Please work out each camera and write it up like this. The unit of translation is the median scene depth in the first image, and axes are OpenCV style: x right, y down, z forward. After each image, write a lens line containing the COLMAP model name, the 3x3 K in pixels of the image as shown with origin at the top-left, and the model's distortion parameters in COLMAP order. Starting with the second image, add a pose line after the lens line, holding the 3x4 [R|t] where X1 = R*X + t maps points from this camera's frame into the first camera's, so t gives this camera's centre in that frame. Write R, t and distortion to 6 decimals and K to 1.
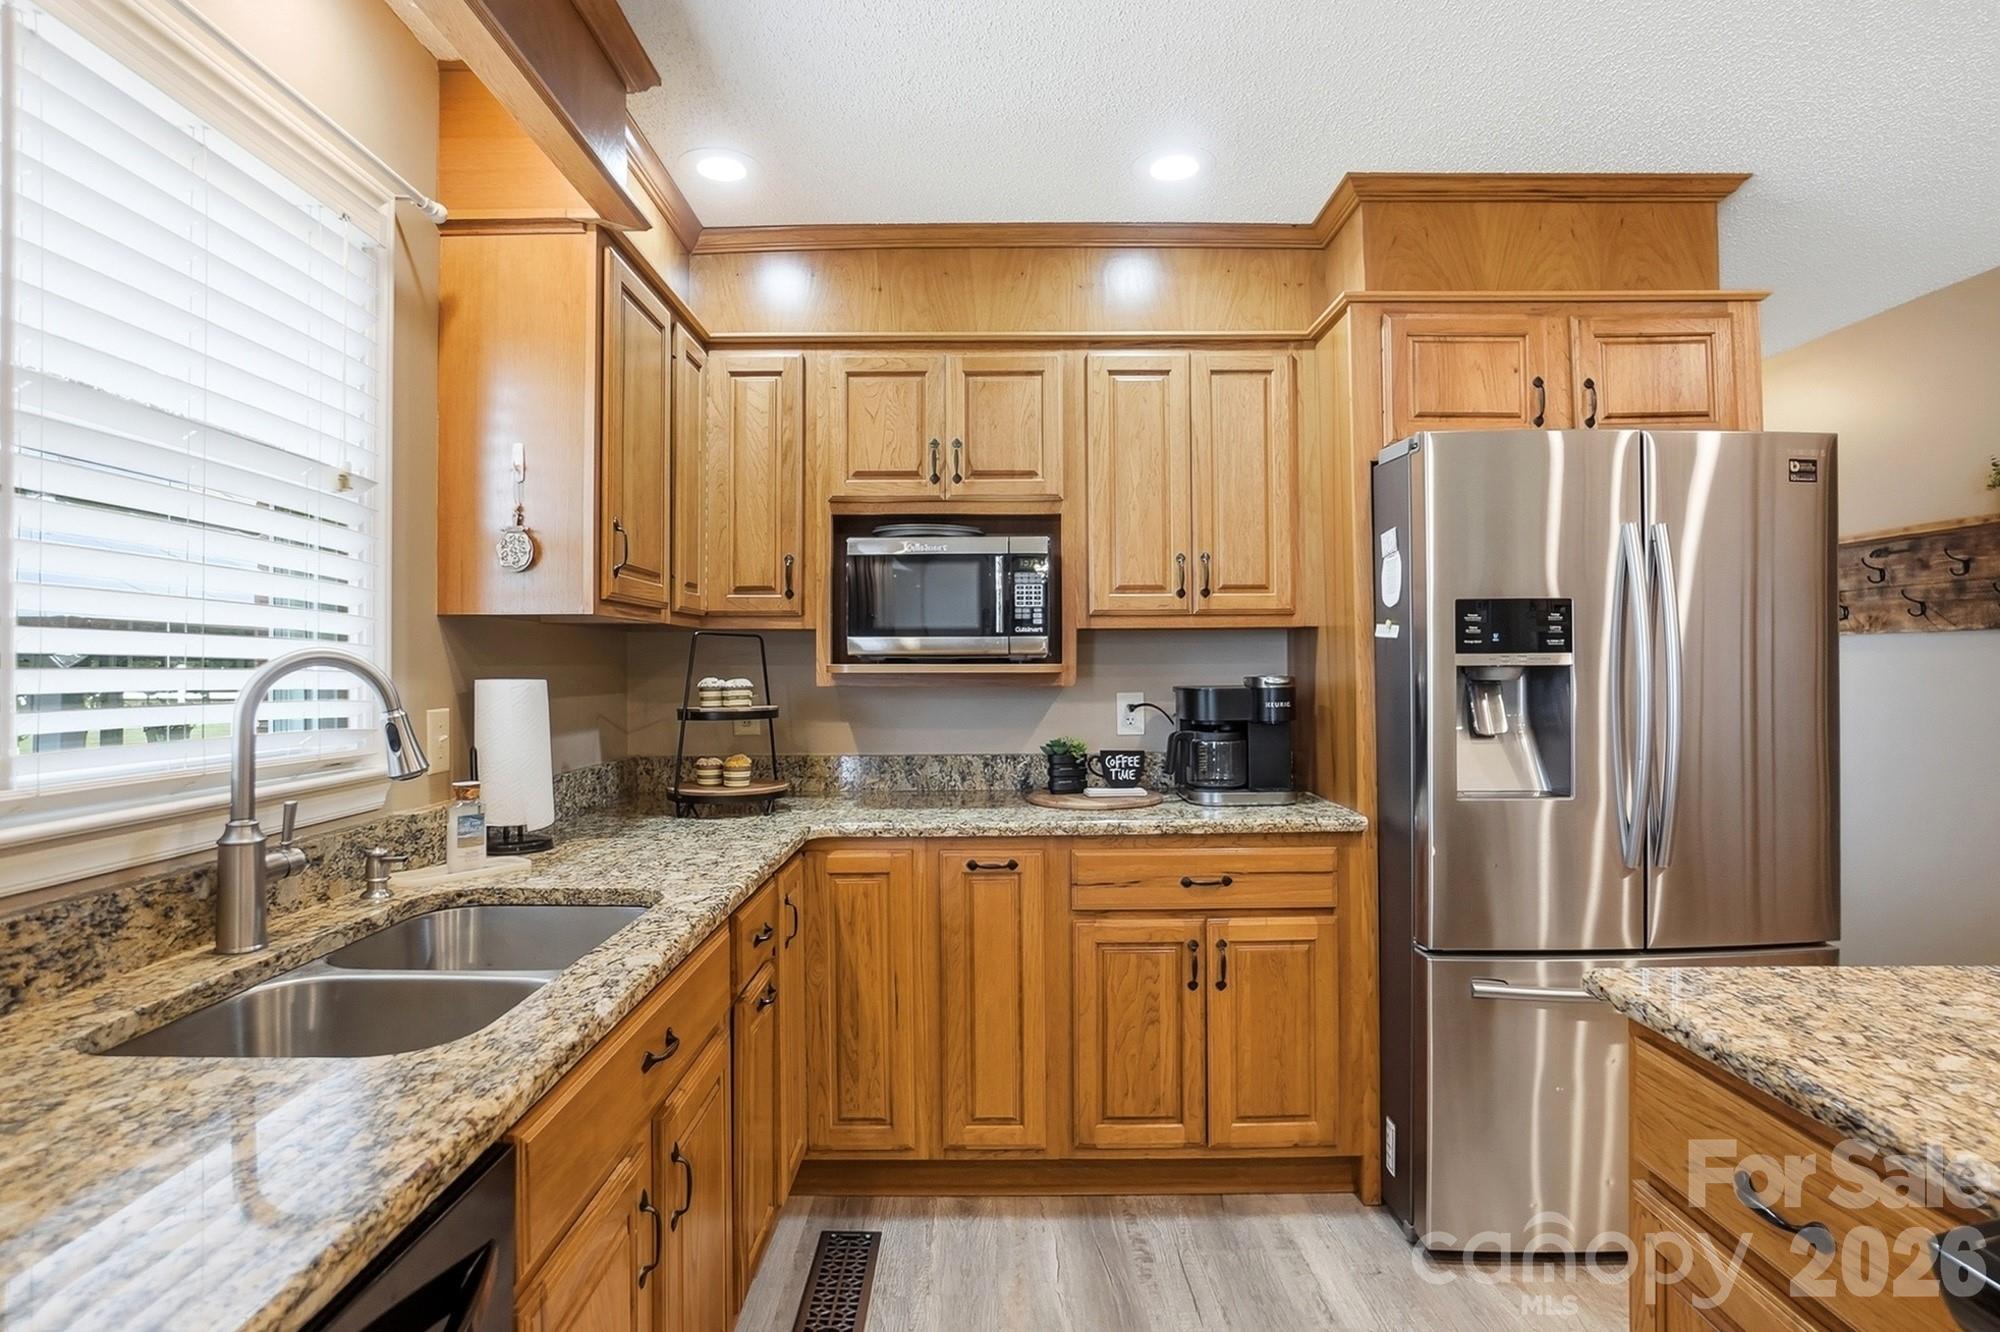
lens RADIAL K [[1032.4, 0, 1003.2], [0, 1032.4, 660.9], [0, 0, 1]] dist [-0.003154, 0.000498]
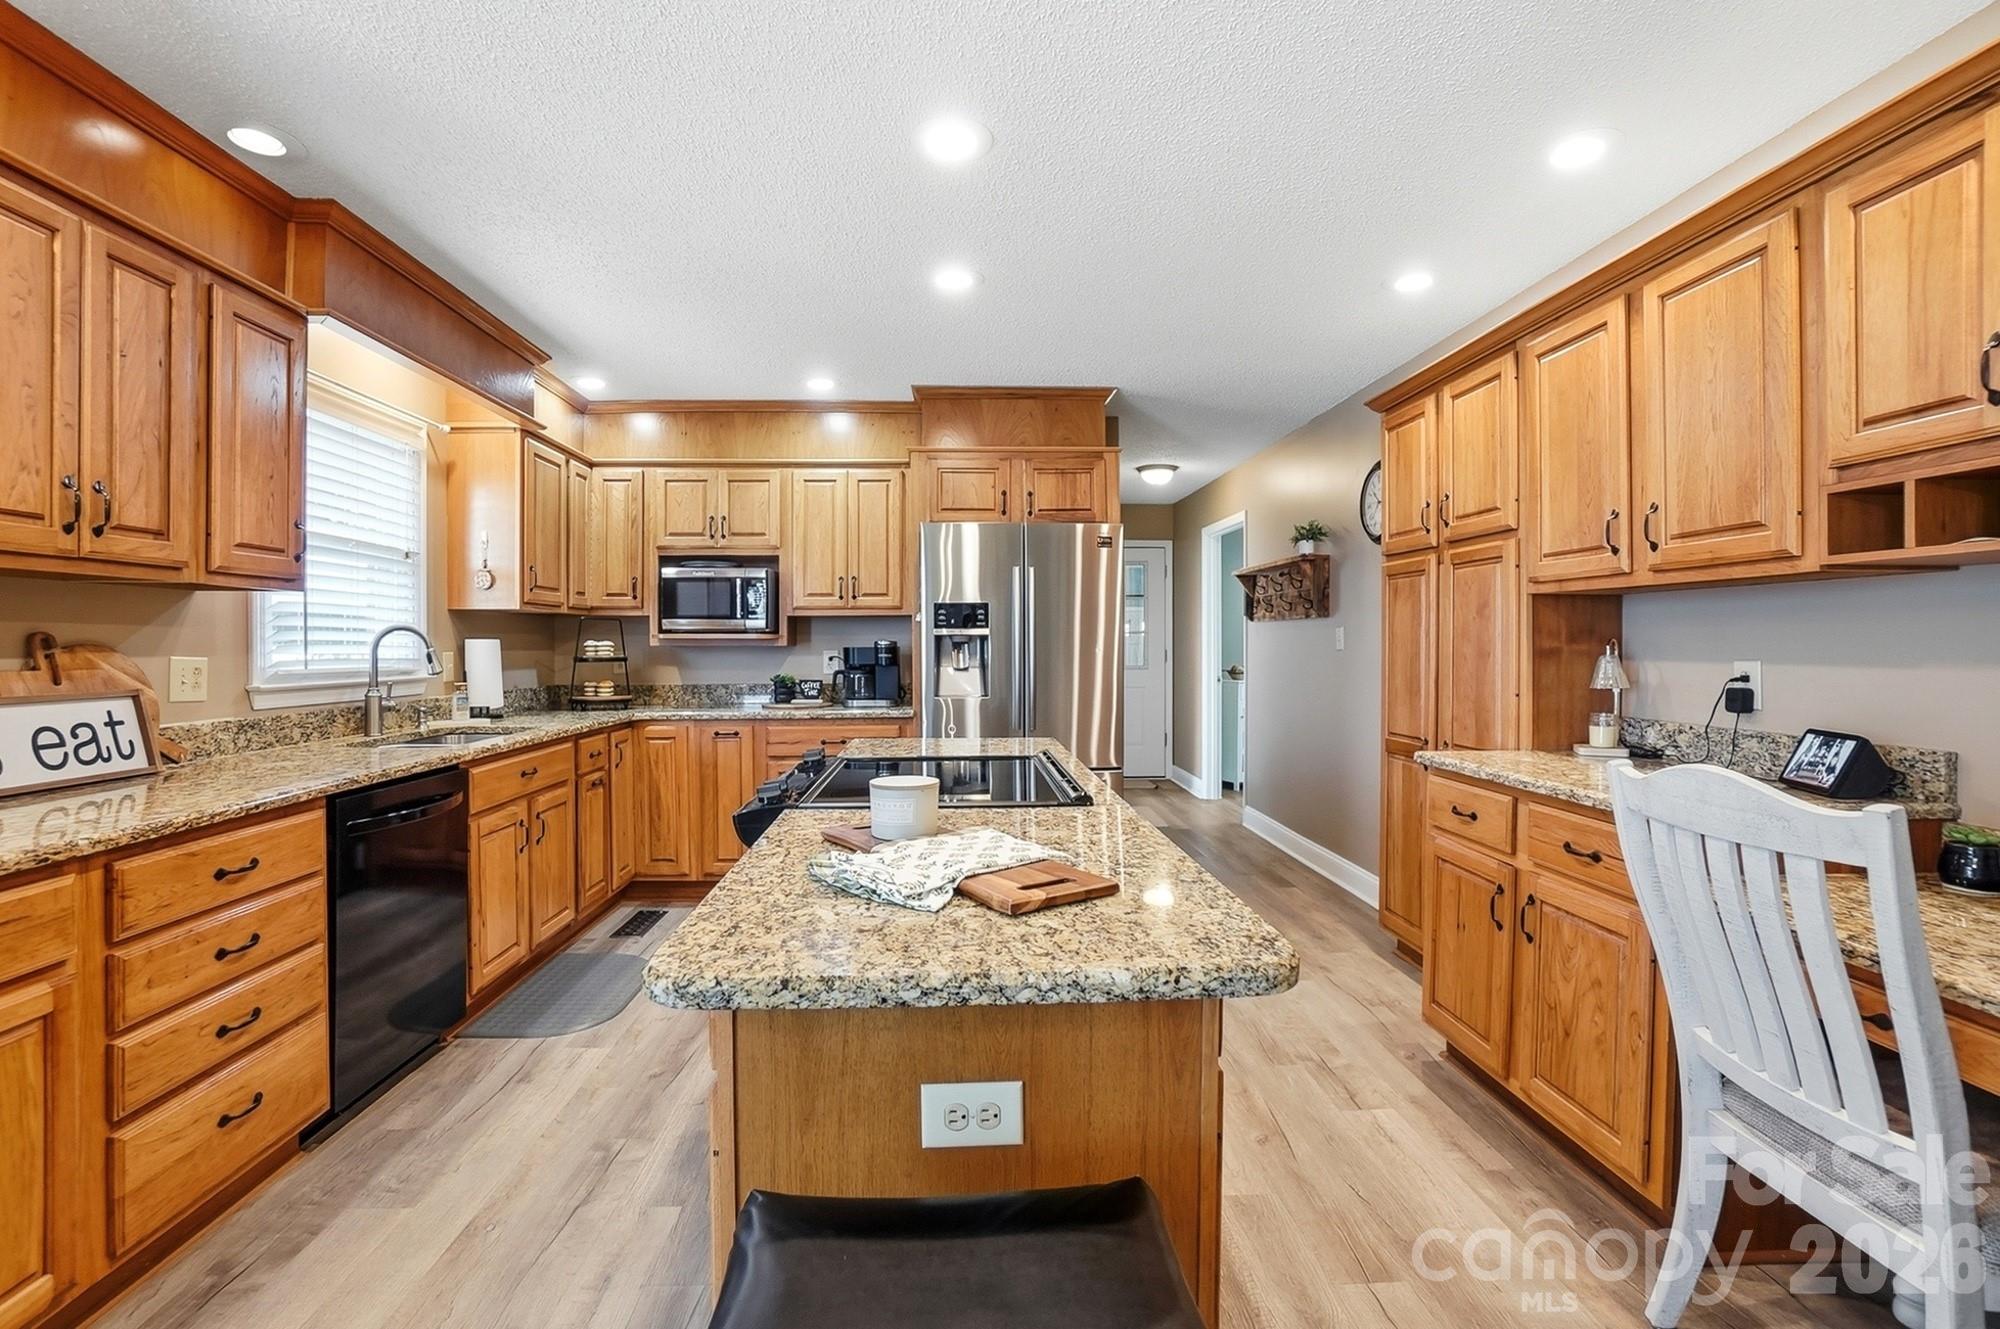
lens RADIAL K [[941.5, 0, 995.3], [0, 941.5, 656.7], [0, 0, 1]] dist [-0.012640, 0.000645]
pose [[0.999812, 0.001977, 0.019300, 0.451426], [-0.002322, 0.999838, 0.017871, 0.013103], [-0.019261, -0.017912, 0.999654, -0.794162]]
